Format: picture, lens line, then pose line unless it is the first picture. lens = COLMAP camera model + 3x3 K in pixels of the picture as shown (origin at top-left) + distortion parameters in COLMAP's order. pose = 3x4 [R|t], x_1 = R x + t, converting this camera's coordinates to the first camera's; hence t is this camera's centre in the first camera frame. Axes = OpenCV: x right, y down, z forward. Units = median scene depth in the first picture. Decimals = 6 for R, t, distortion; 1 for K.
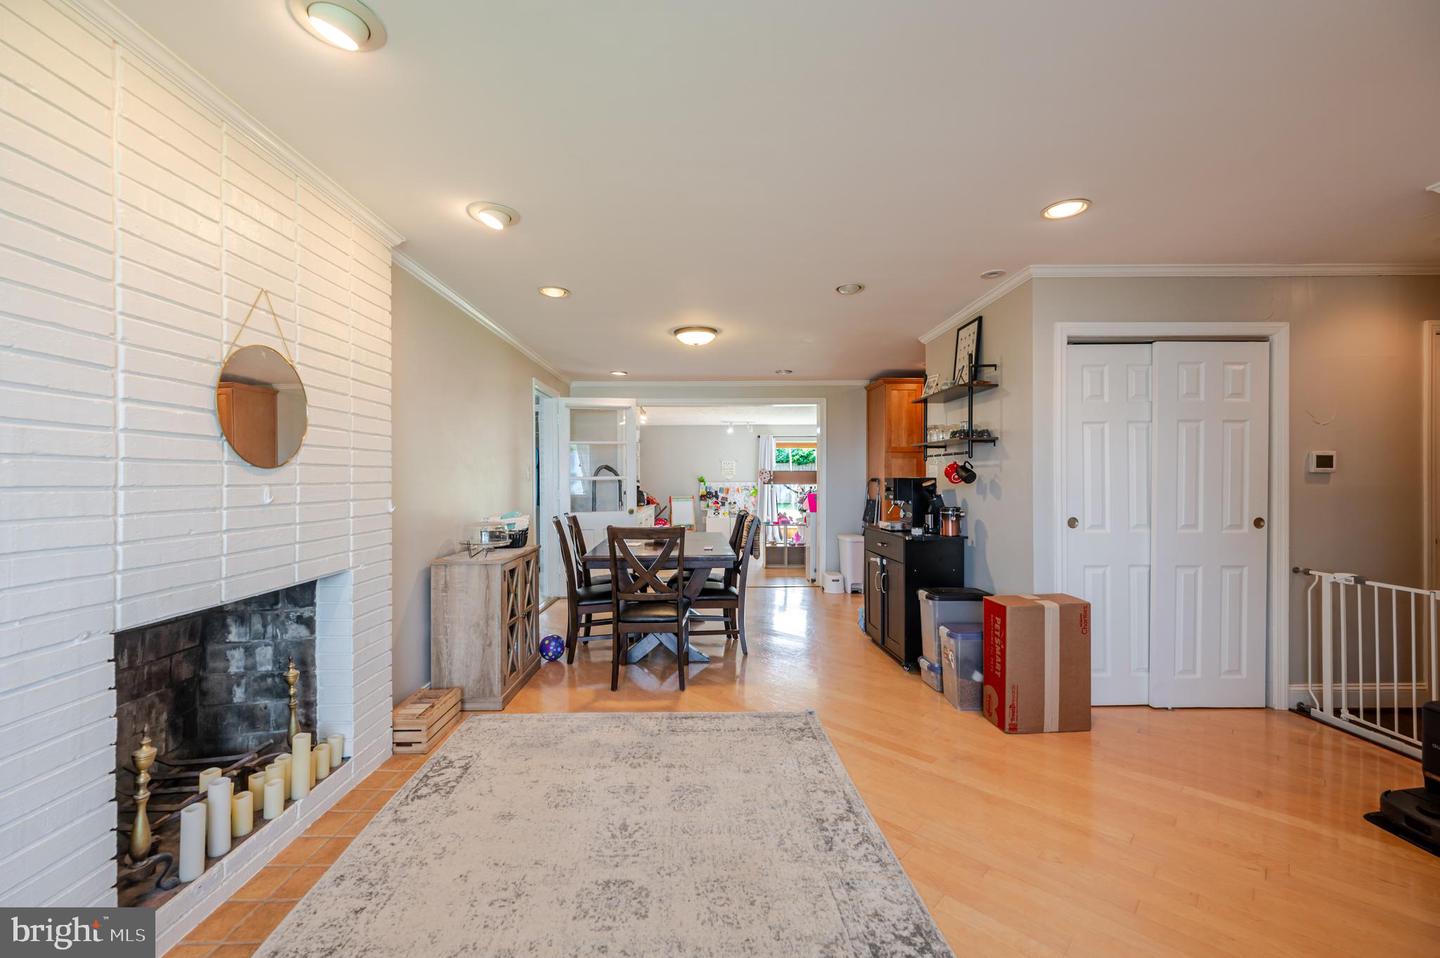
lens RADIAL K [[589.3, 0, 703.2], [0, 589.3, 474.4], [0, 0, 1]] dist [-0.002524, -0.000064]
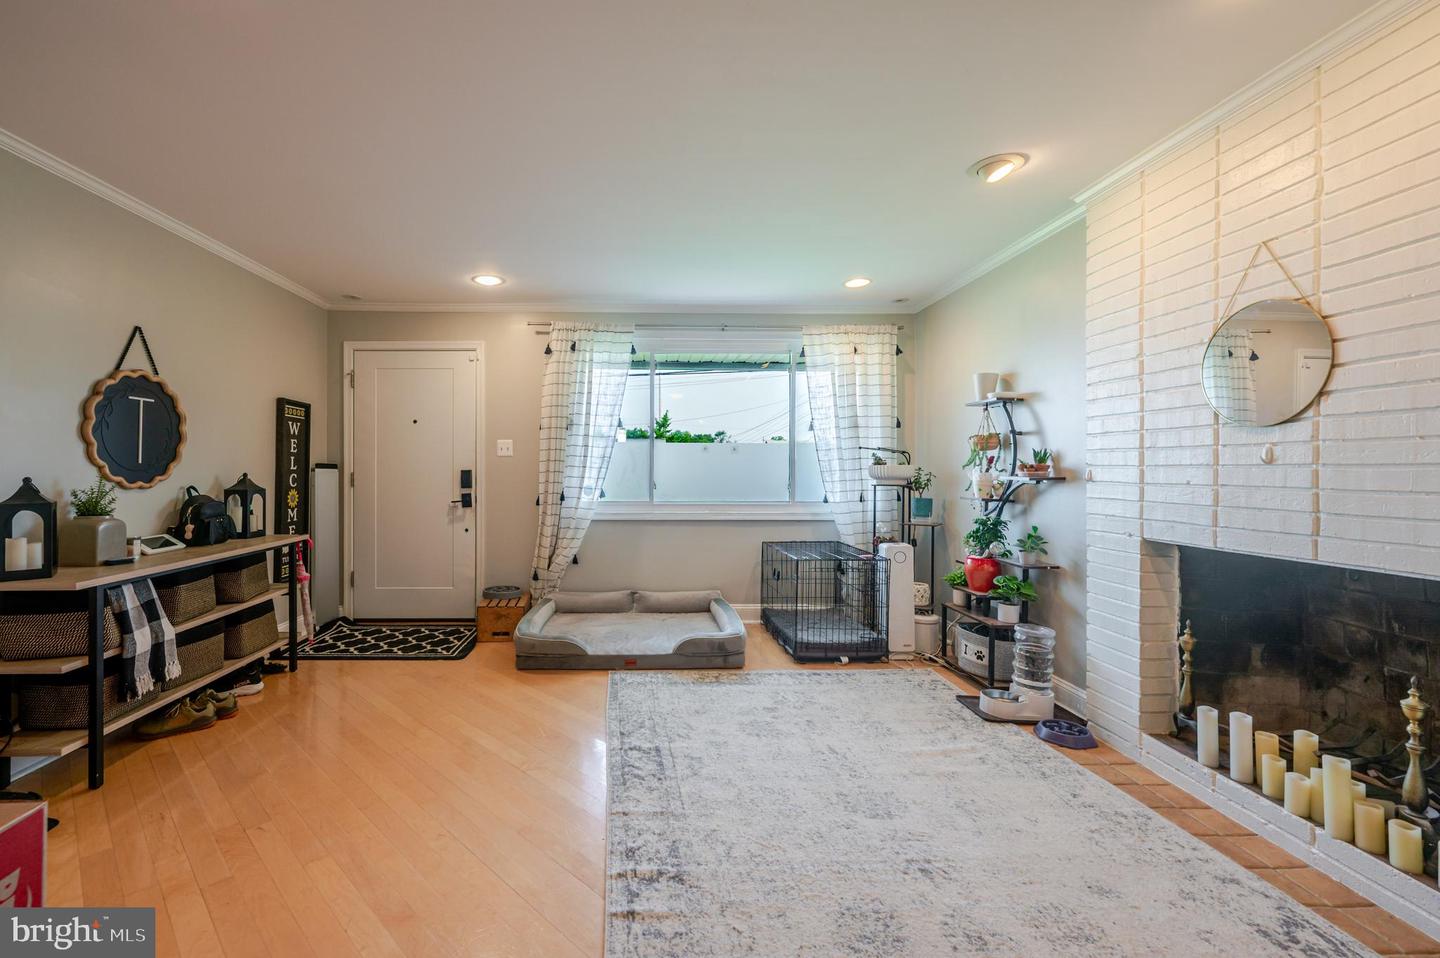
lens RADIAL K [[589.3, 0, 641.3], [0, 589.3, 460.4], [0, 0, 1]] dist [-0.002524, -0.000064]
pose [[-0.999990, 0.004420, 0.000961, 0.169294], [0.004402, 0.999827, -0.018087, 0.037292], [-0.001041, -0.018082, -0.999836, 1.234504]]
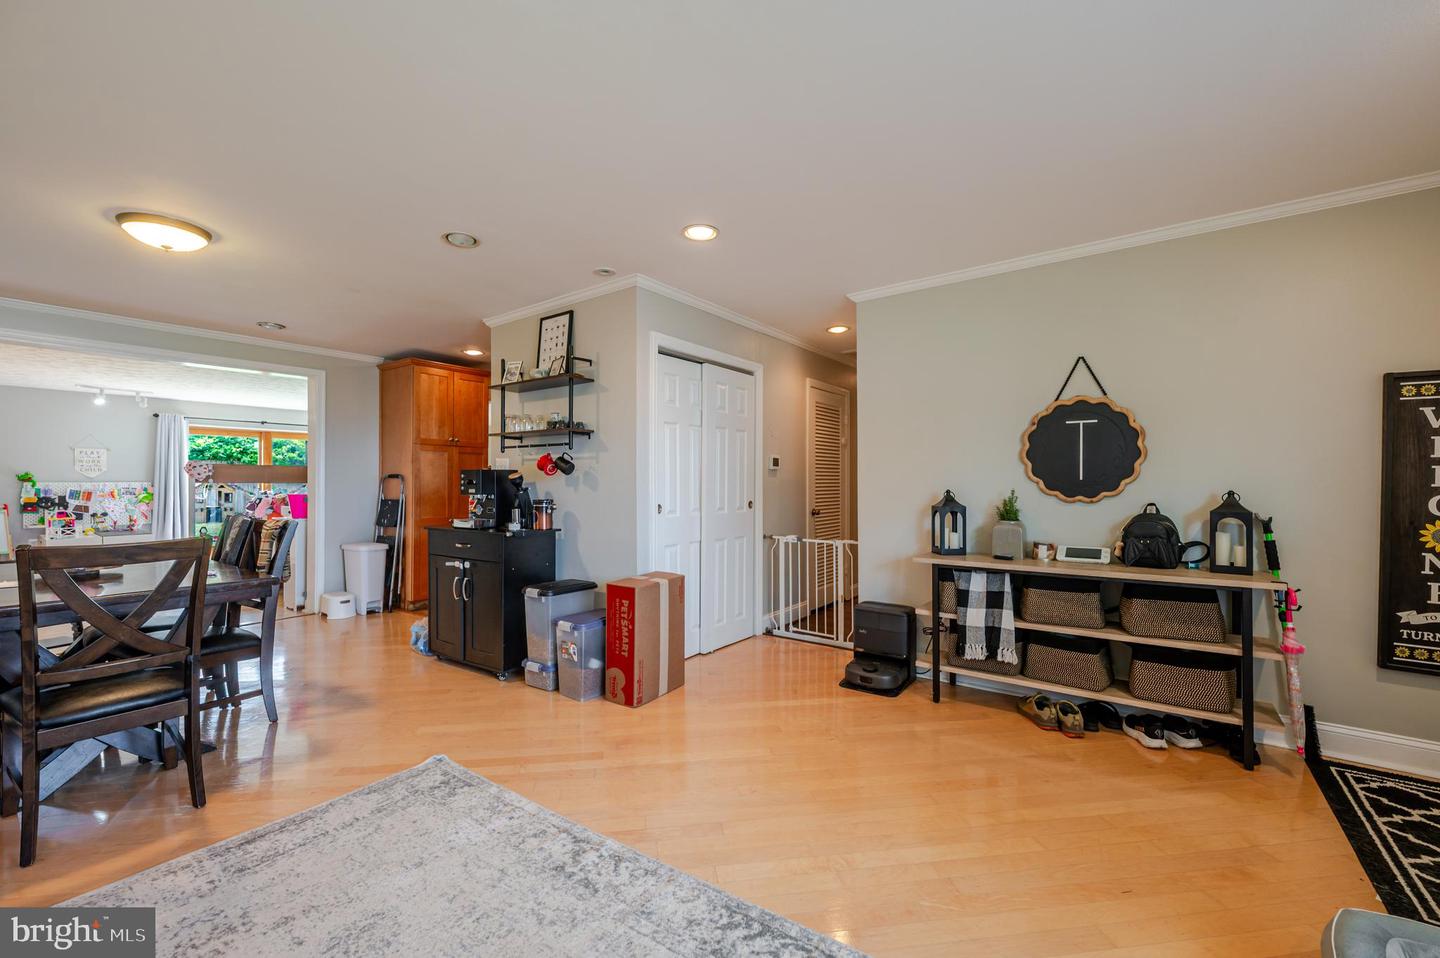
lens RADIAL K [[589.3, 0, 724.7], [0, 589.3, 487.3], [0, 0, 1]] dist [-0.002524, -0.000064]
pose [[0.590296, -0.004339, 0.807175, -0.229412], [-0.006075, 0.999933, 0.009818, 0.028293], [-0.807164, -0.010699, 0.590231, 0.226192]]
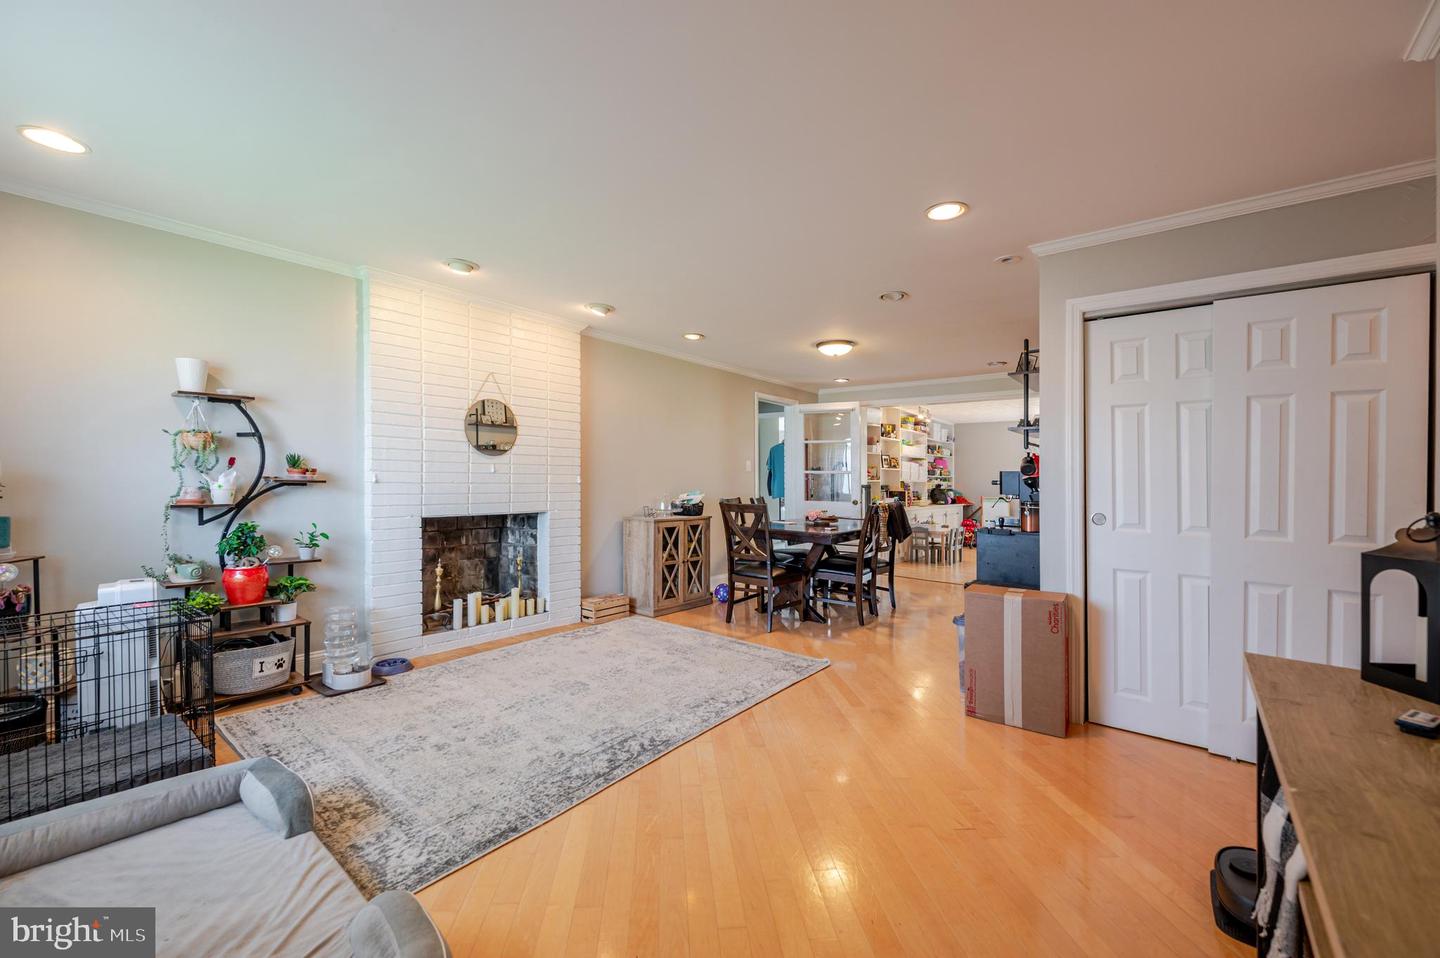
lens RADIAL K [[589.3, 0, 706.2], [0, 589.3, 482.4], [0, 0, 1]] dist [-0.002524, -0.000064]
pose [[0.756320, 0.024163, -0.653755, 0.775853], [-0.017735, 0.999708, 0.016433, 0.022840], [0.653961, -0.000834, 0.756528, -0.072216]]
